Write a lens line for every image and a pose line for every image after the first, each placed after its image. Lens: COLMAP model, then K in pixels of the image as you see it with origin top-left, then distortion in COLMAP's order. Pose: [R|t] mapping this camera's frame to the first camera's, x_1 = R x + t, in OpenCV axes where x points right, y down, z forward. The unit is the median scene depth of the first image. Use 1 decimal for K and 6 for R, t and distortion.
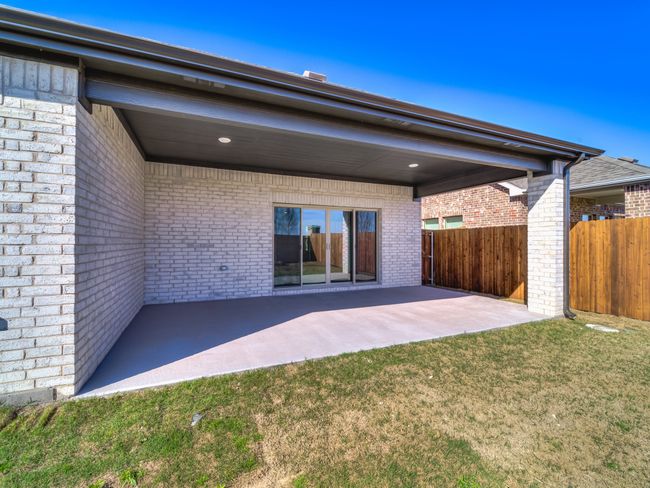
lens RADIAL K [[281.5, 0, 325.0], [0, 281.5, 244.0], [0, 0, 1]] dist [0.000335, 0.000031]
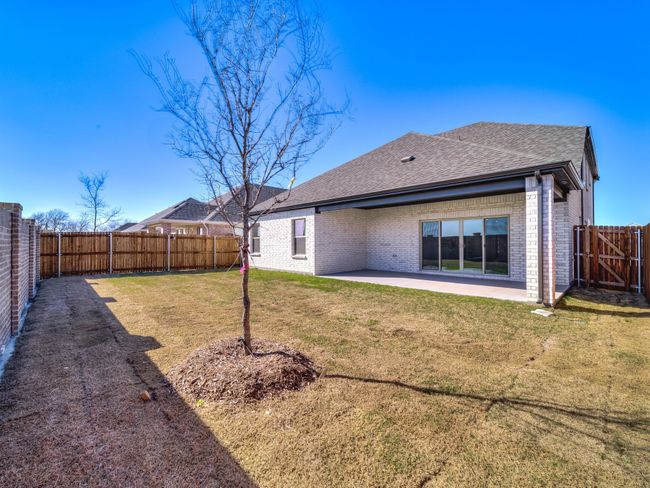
lens RADIAL K [[281.5, 0, 325.0], [0, 281.5, 244.0], [0, 0, 1]] dist [0.000335, 0.000031]
pose [[0.381776, 0.002247, -0.924252, 1.334246], [0.001798, 0.999993, 0.003174, -0.006659], [0.924253, -0.002874, 0.381769, -0.240591]]
